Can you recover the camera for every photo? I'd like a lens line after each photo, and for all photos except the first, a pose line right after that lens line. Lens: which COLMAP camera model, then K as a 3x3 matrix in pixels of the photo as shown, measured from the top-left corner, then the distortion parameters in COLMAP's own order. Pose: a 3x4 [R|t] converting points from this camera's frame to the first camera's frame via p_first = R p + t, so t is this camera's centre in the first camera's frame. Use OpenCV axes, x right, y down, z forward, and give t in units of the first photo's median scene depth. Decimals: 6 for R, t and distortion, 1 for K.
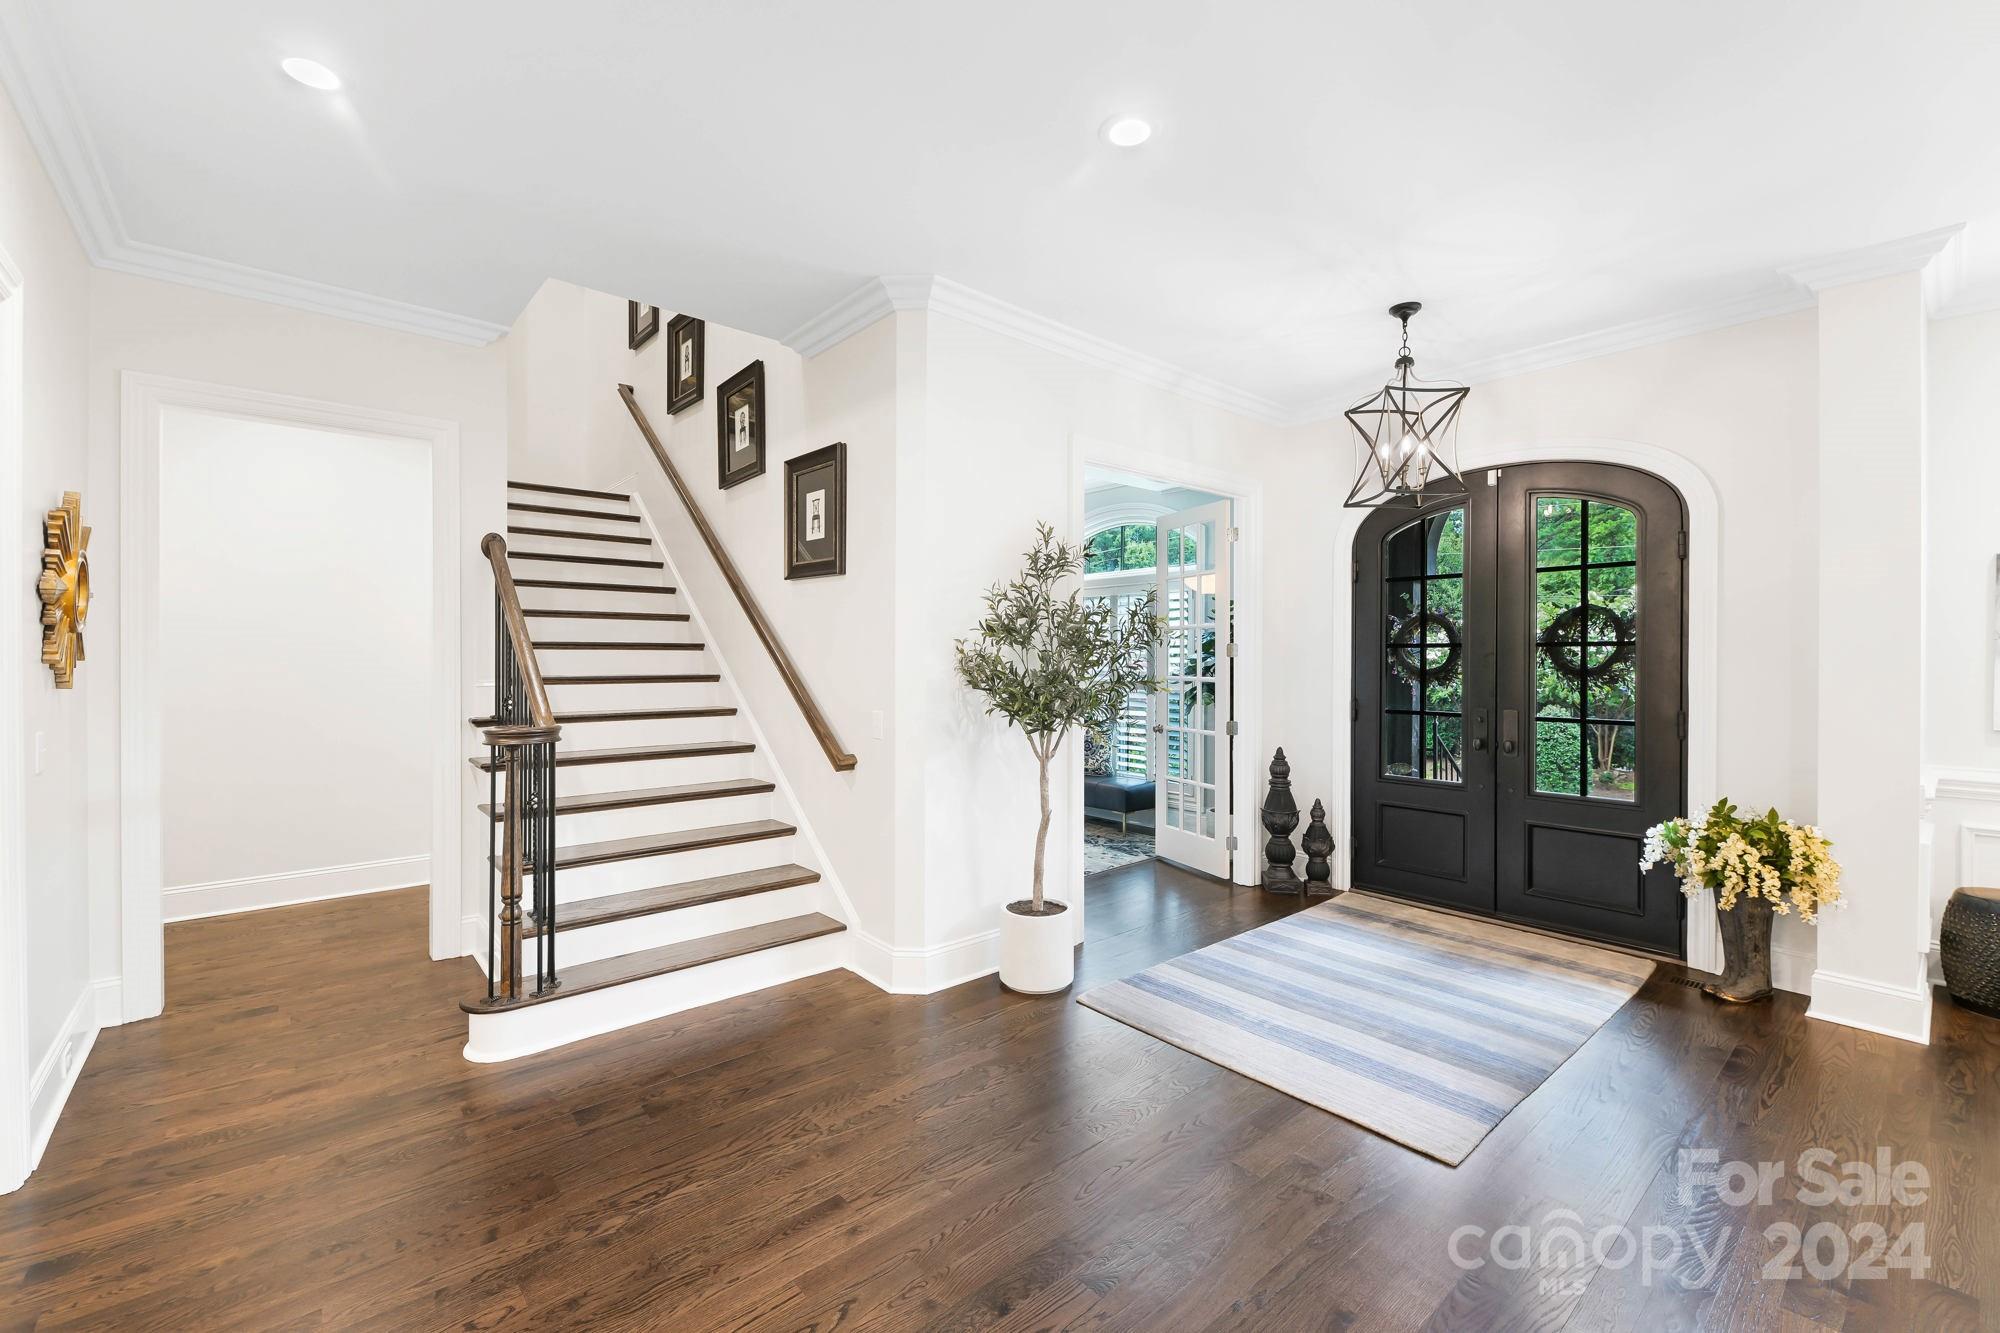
lens RADIAL K [[825.8, 0, 989.0], [0, 825.8, 660.8], [0, 0, 1]] dist [0.011125, -0.000138]
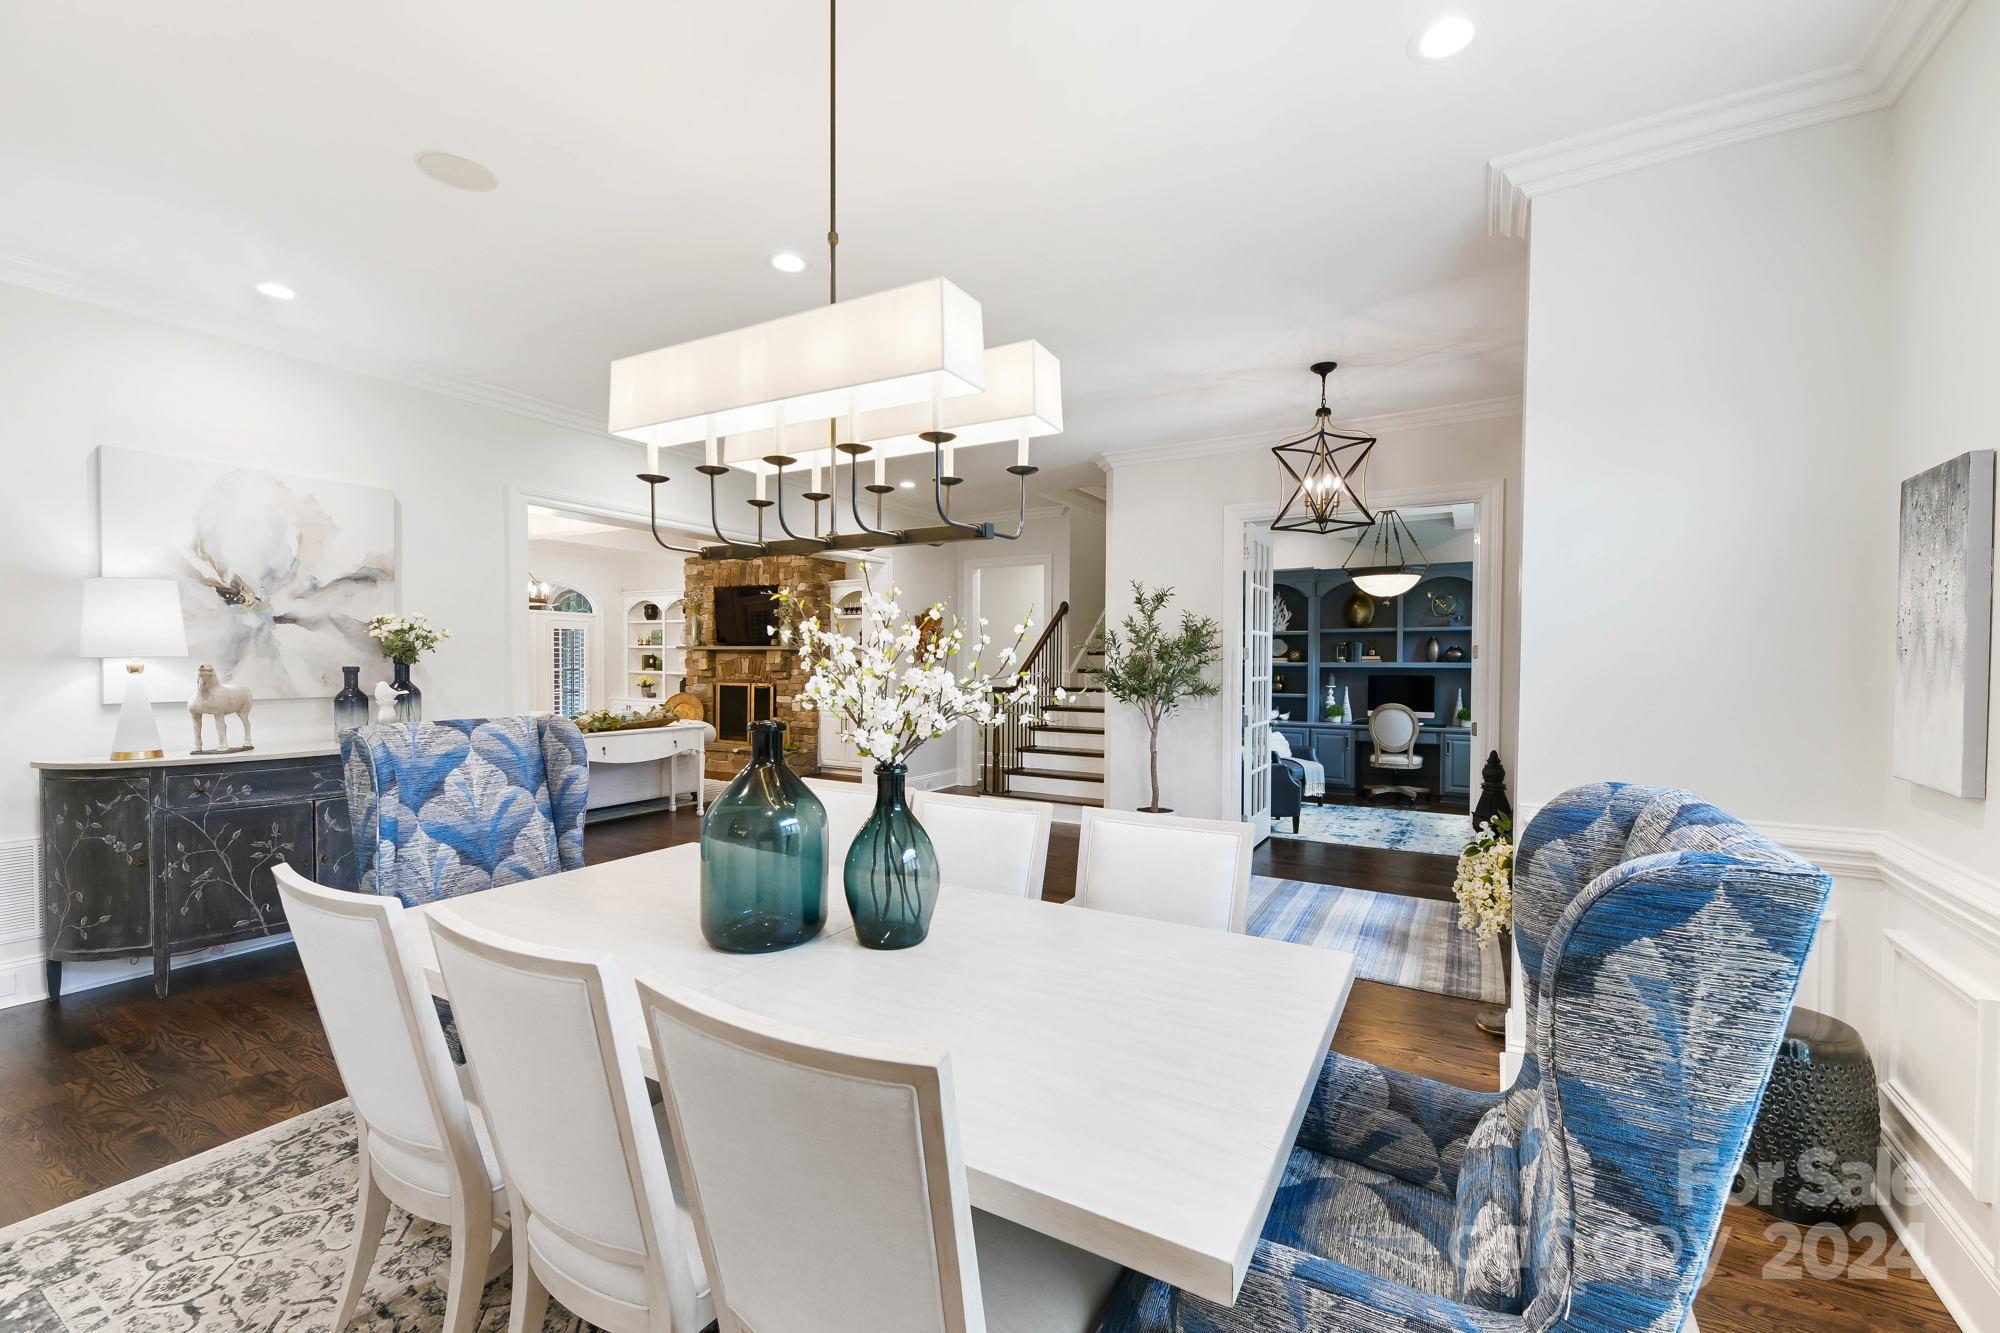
lens RADIAL K [[828.7, 0, 980.8], [0, 828.7, 680.5], [0, 0, 1]] dist [0.001050, -0.000068]
pose [[0.300613, 0.022984, -0.953469, 1.431141], [-0.005512, 0.999735, 0.022361, 0.001883], [0.953730, -0.001467, 0.300660, 0.158724]]
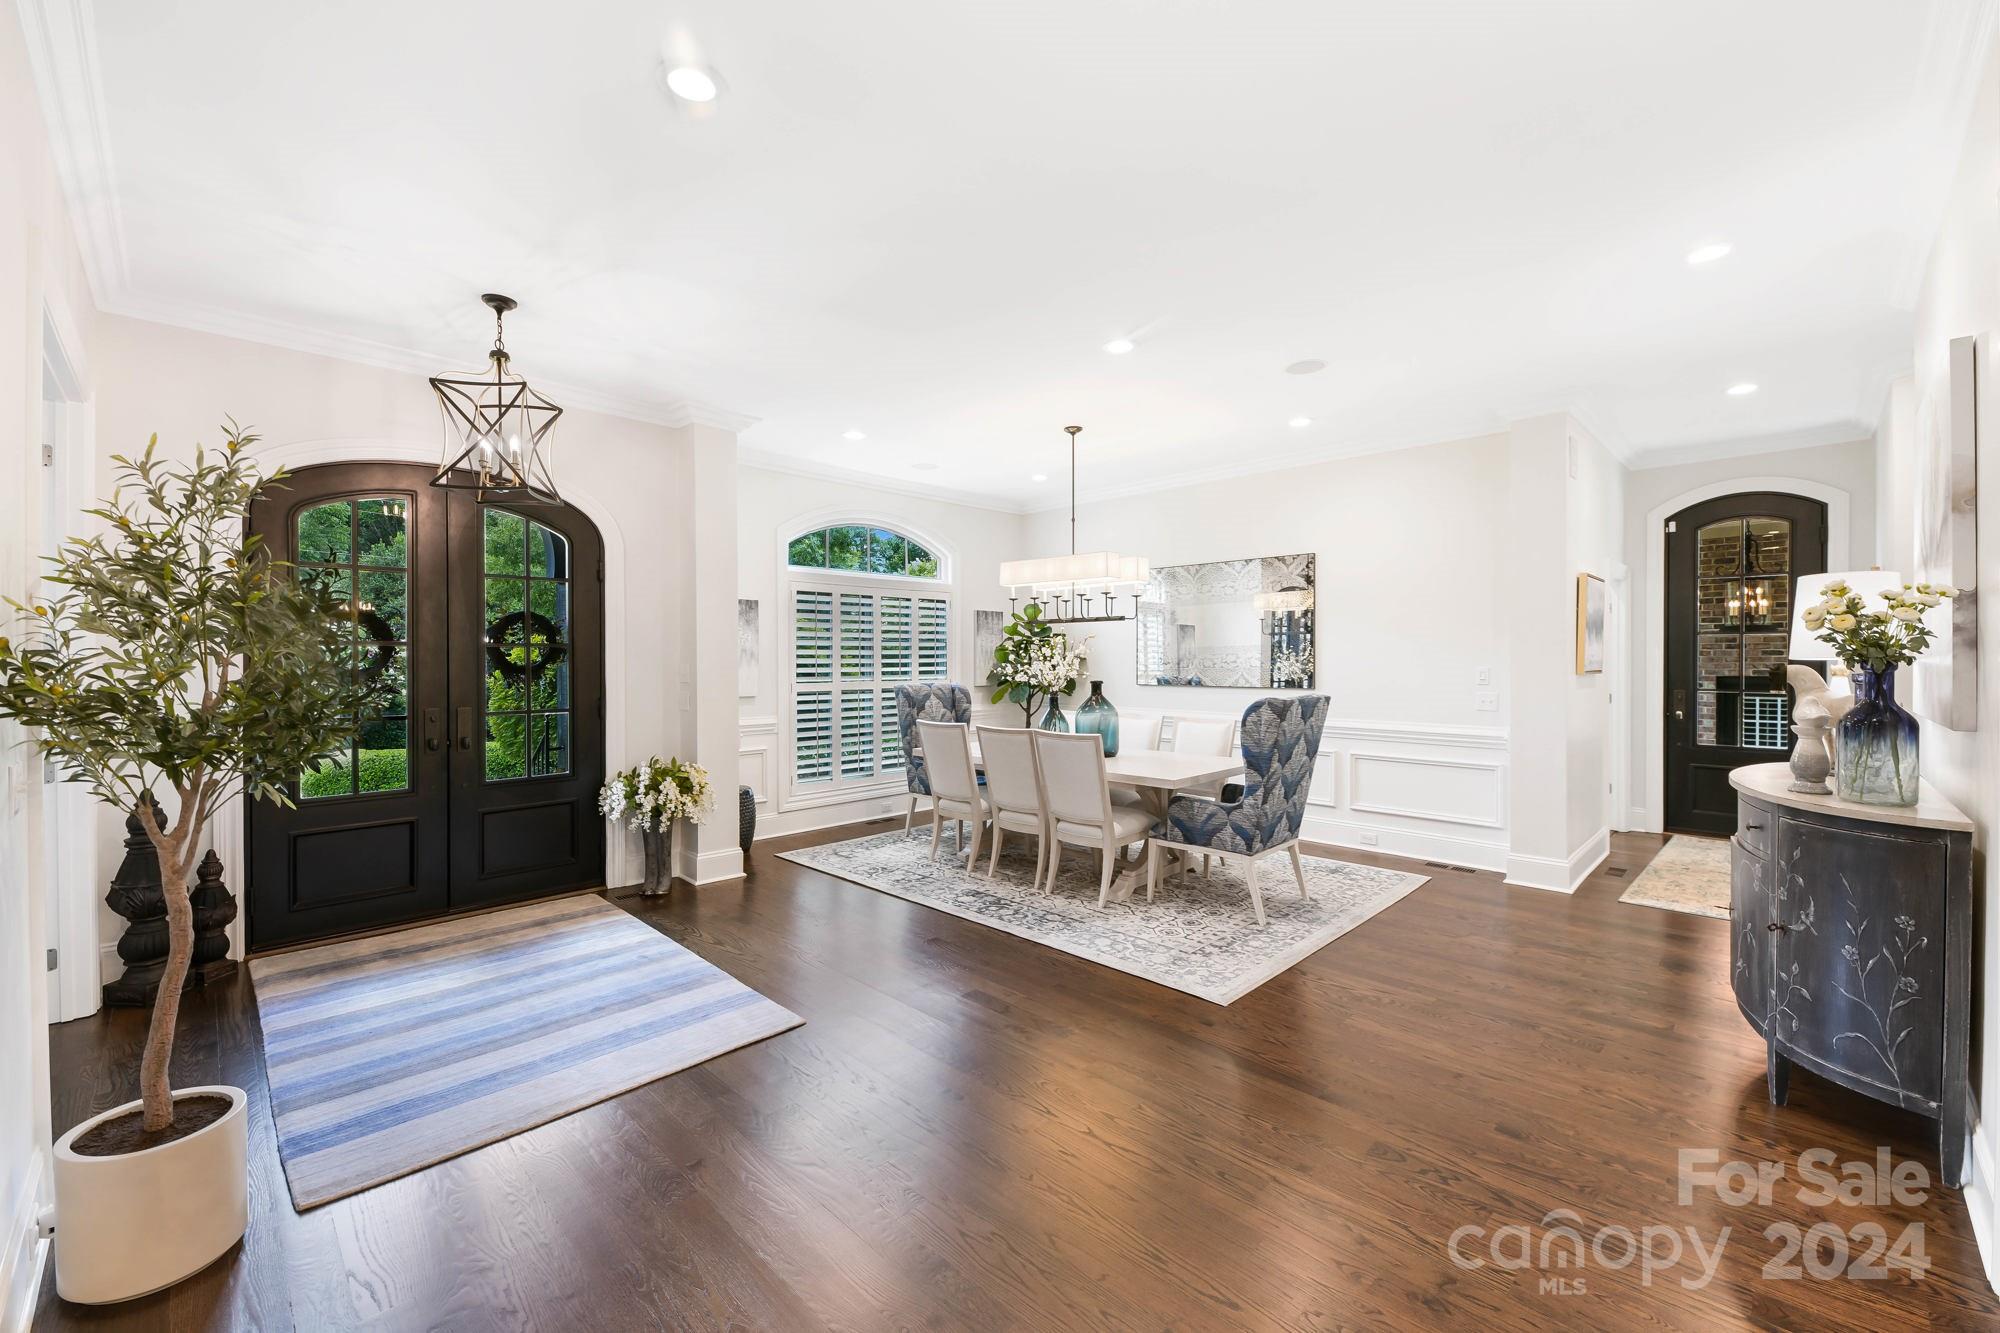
lens RADIAL K [[815.6, 0, 1000.0], [0, 815.6, 666.5], [0, 0, 1]] dist [-0.000417, -0.000237]
pose [[-0.093278, -0.015161, 0.995525, -0.494386], [0.002421, 0.999878, 0.015454, -0.006515], [-0.995637, 0.003852, -0.093230, 0.480273]]
